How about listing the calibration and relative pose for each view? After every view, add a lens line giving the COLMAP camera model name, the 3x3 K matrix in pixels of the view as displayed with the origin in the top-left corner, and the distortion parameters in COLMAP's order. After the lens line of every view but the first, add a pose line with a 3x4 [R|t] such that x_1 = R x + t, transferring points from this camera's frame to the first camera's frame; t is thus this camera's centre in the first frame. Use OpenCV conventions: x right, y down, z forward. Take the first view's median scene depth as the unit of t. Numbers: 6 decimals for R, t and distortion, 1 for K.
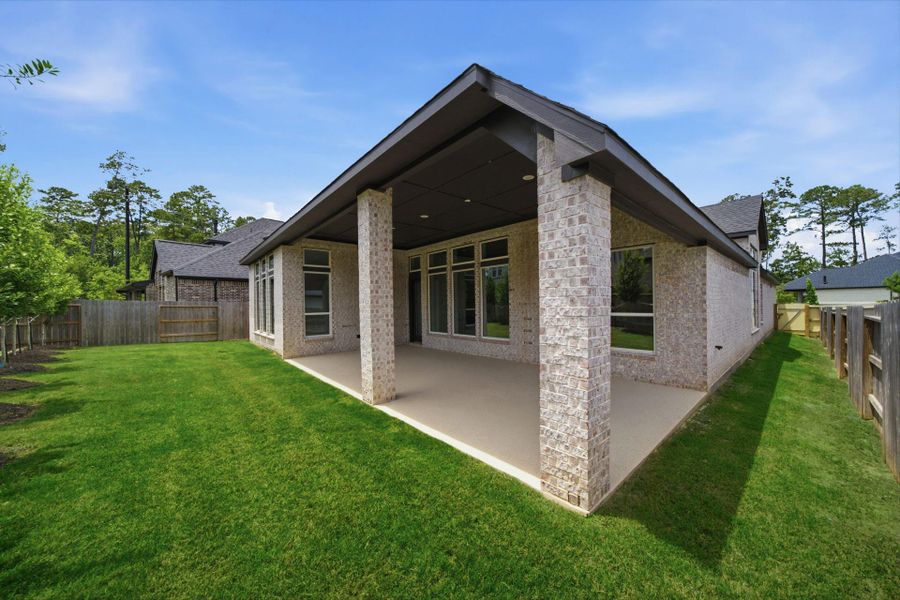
lens RADIAL K [[307.9, 0, 446.8], [0, 307.9, 303.9], [0, 0, 1]] dist [0.000114, 0.000796]
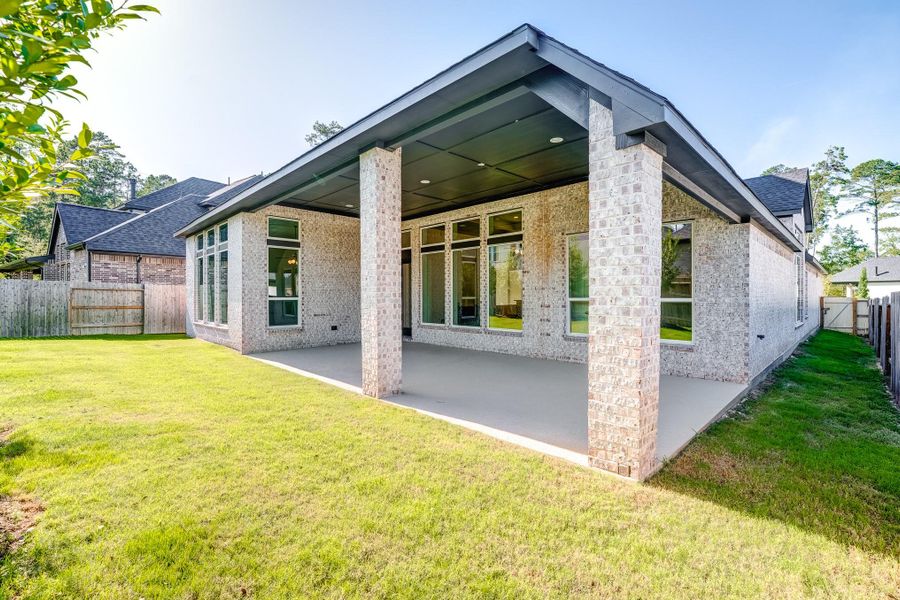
lens RADIAL K [[397.0, 0, 446.4], [0, 397.0, 295.7], [0, 0, 1]] dist [0.001227, -0.004101]
pose [[0.998292, 0.012722, 0.057027, -0.082398], [-0.012701, 0.999919, -0.000718, 0.027975], [-0.057031, -0.000007, 0.998372, -0.083674]]
